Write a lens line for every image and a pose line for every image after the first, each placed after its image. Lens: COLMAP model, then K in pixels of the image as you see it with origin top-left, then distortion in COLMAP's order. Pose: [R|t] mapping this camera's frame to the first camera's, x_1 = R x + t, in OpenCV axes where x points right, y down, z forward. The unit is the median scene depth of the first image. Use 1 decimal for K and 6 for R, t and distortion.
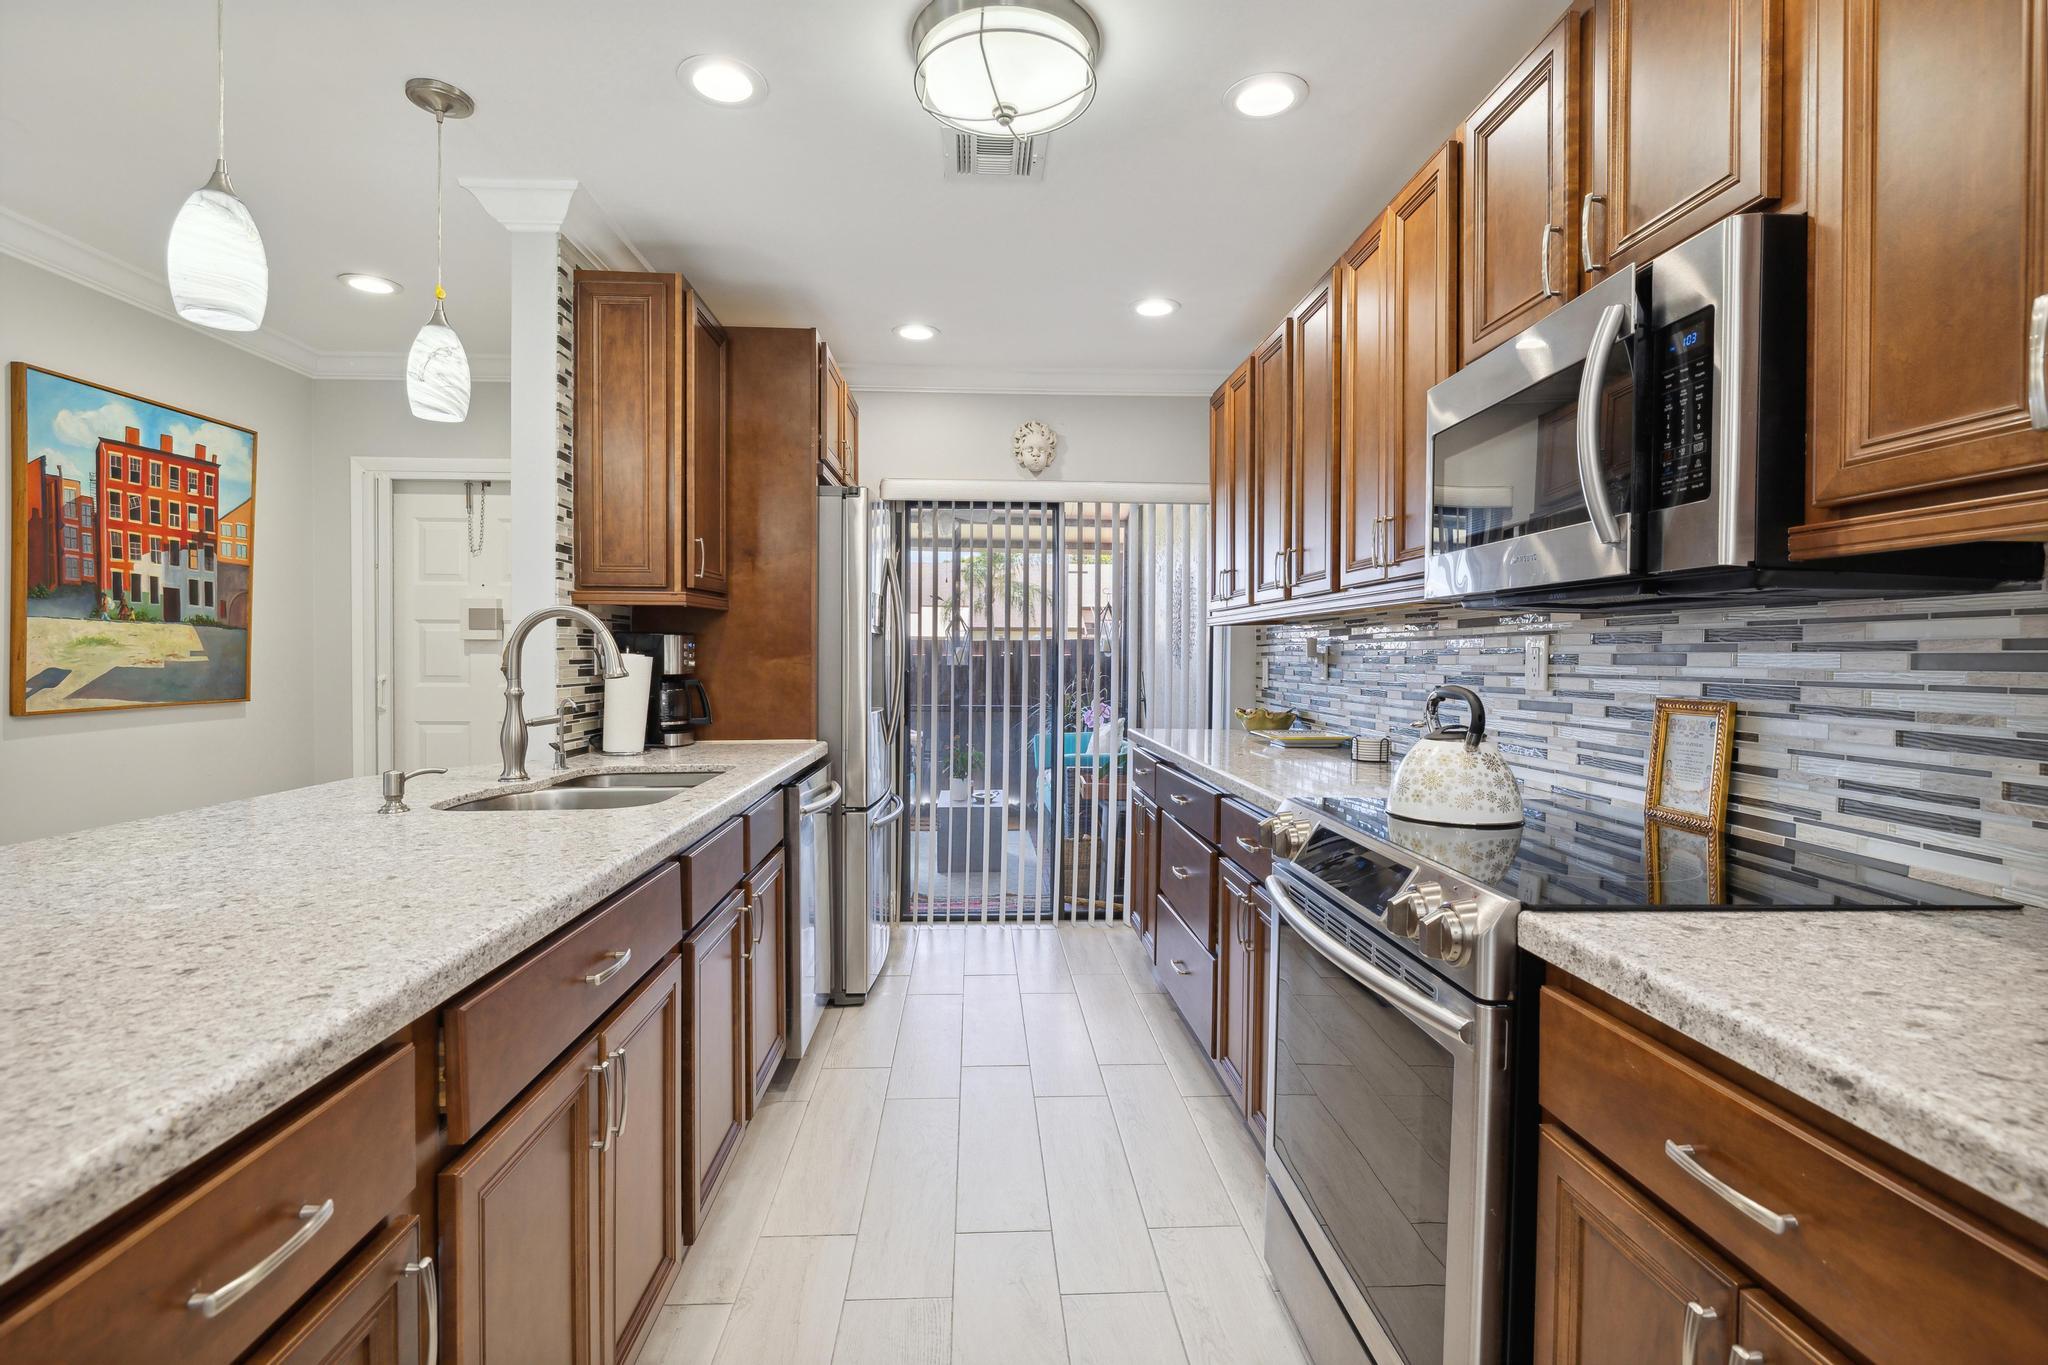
lens RADIAL K [[963.0, 0, 1020.2], [0, 963.0, 665.9], [0, 0, 1]] dist [-0.002848, -0.000210]
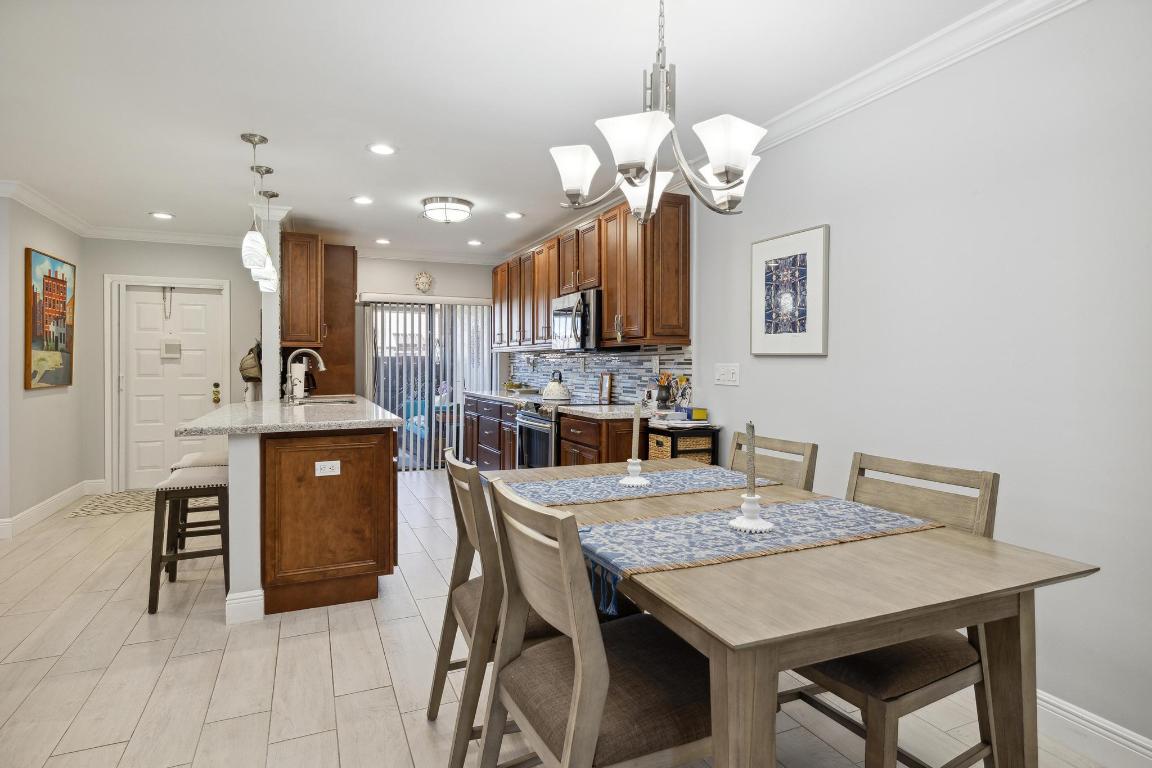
lens RADIAL K [[616.2, 0, 574.5], [0, 616.2, 366.4], [0, 0, 1]] dist [-0.000873, 0.000002]
pose [[0.936244, -0.005455, 0.351309, -0.240273], [0.008110, 0.999949, -0.006088, 0.011484], [-0.351258, 0.008549, 0.936240, -0.864291]]
